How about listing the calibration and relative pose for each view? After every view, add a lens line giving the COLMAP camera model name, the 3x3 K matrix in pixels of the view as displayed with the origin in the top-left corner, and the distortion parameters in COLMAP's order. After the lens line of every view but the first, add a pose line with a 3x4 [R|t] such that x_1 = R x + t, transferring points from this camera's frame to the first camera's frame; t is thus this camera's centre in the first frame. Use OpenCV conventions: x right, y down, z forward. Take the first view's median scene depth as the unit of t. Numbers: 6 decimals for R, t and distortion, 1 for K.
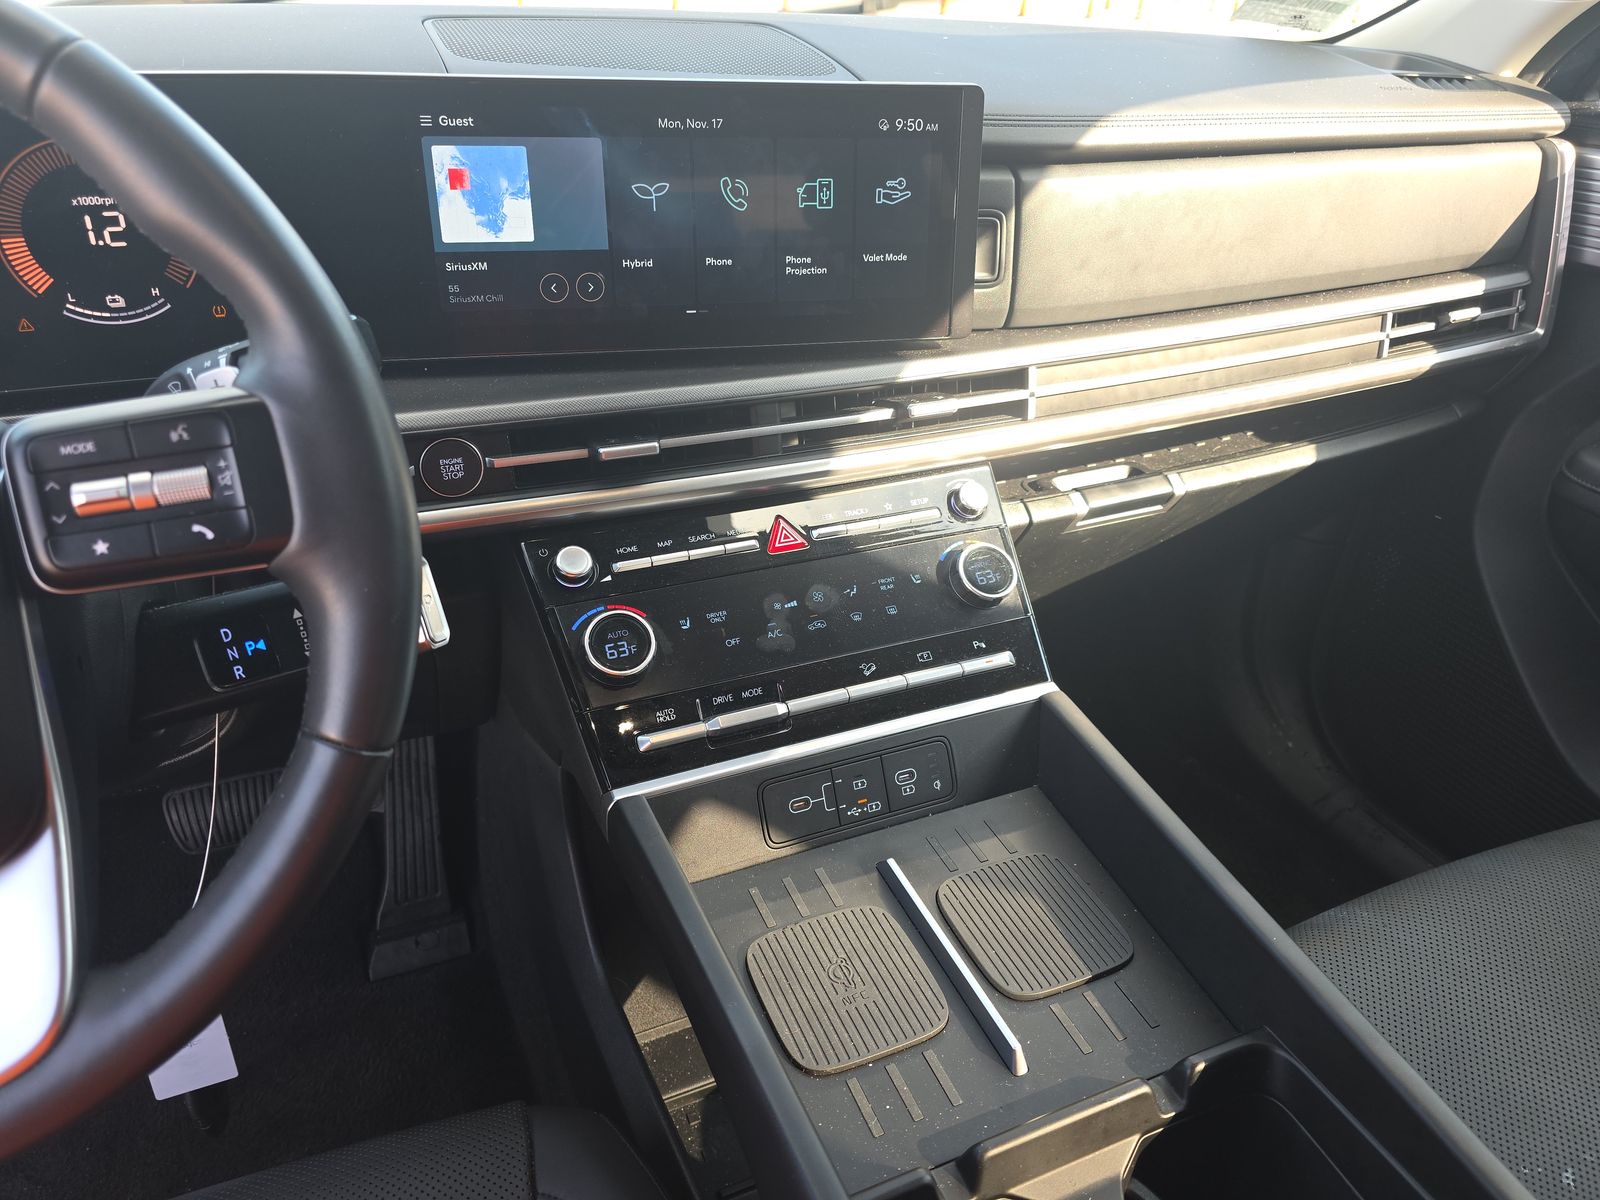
lens RADIAL K [[1055.9, 0, 800.0], [0, 1055.9, 600.0], [0, 0, 1]] dist [0.058129, -0.047955]
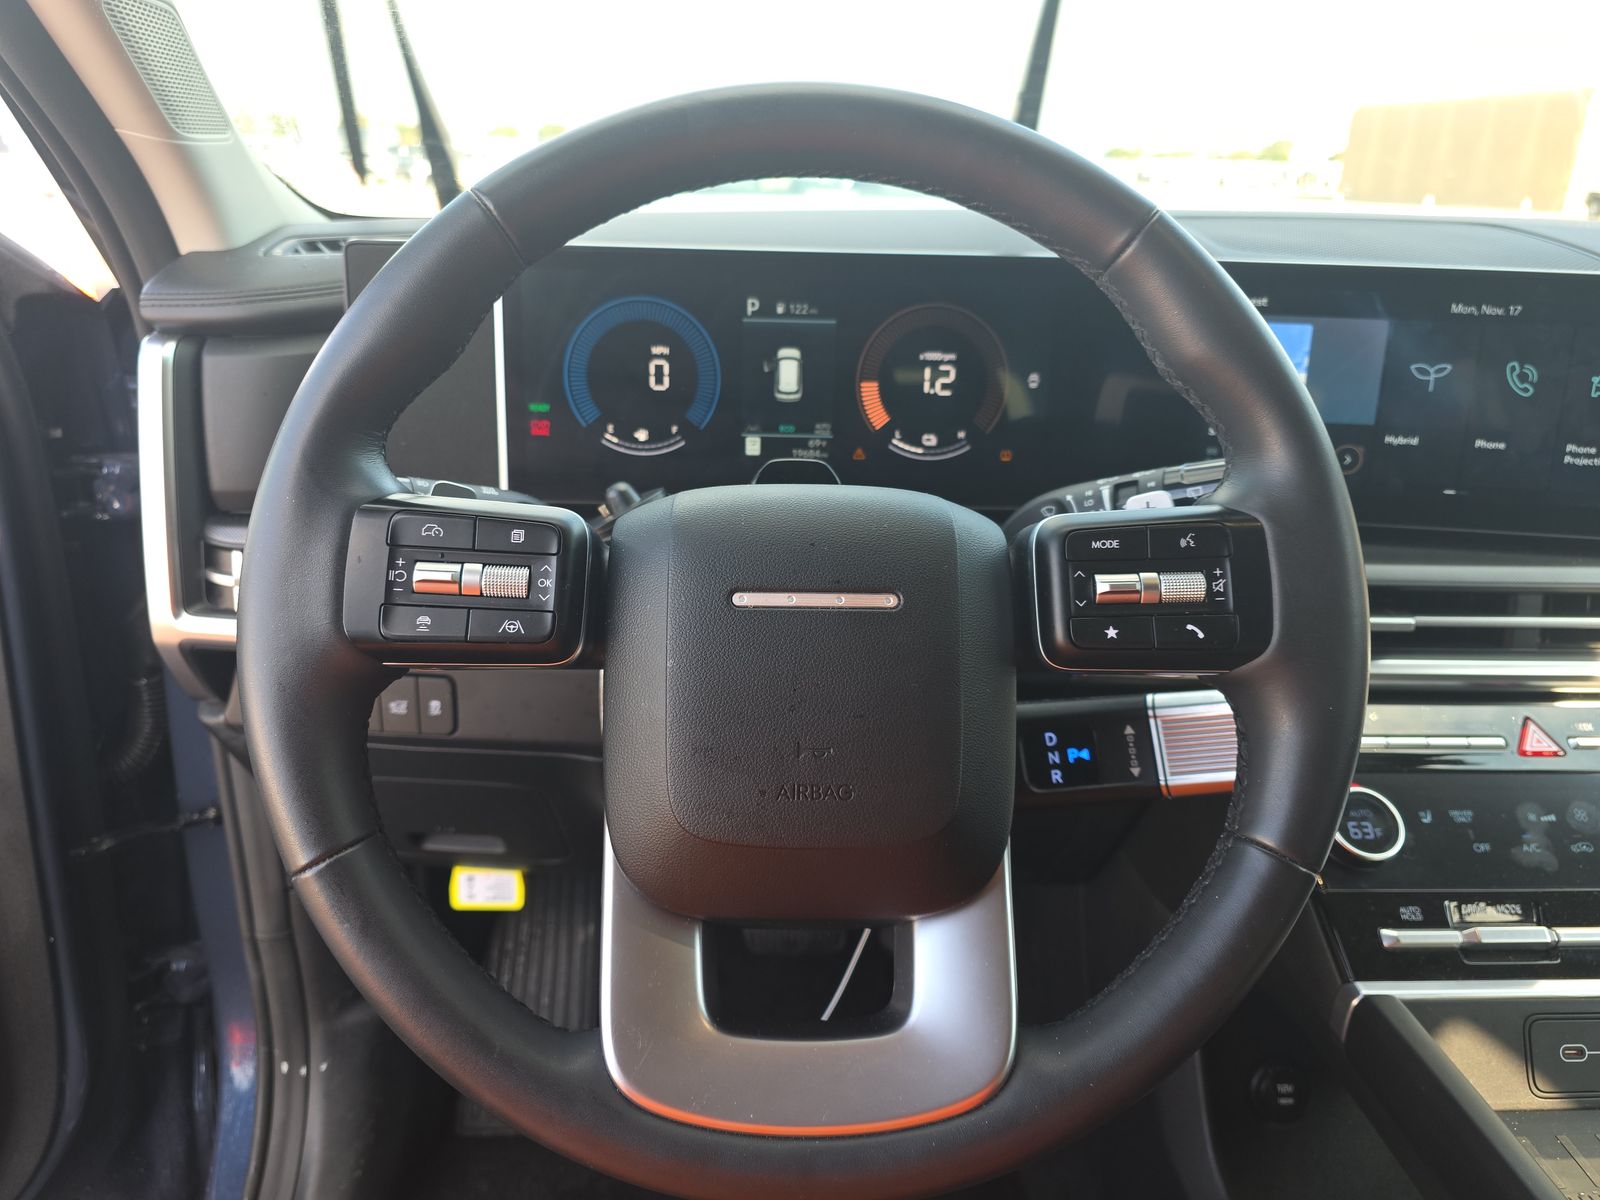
lens RADIAL K [[1118.0, 0, 800.0], [0, 1118.0, 600.0], [0, 0, 1]] dist [0.057697, -0.053400]
pose [[0.940843, 0.117597, -0.317782, -0.357024], [-0.174818, 0.971851, -0.157938, 0.097177], [0.290264, 0.204149, 0.934917, -0.118606]]
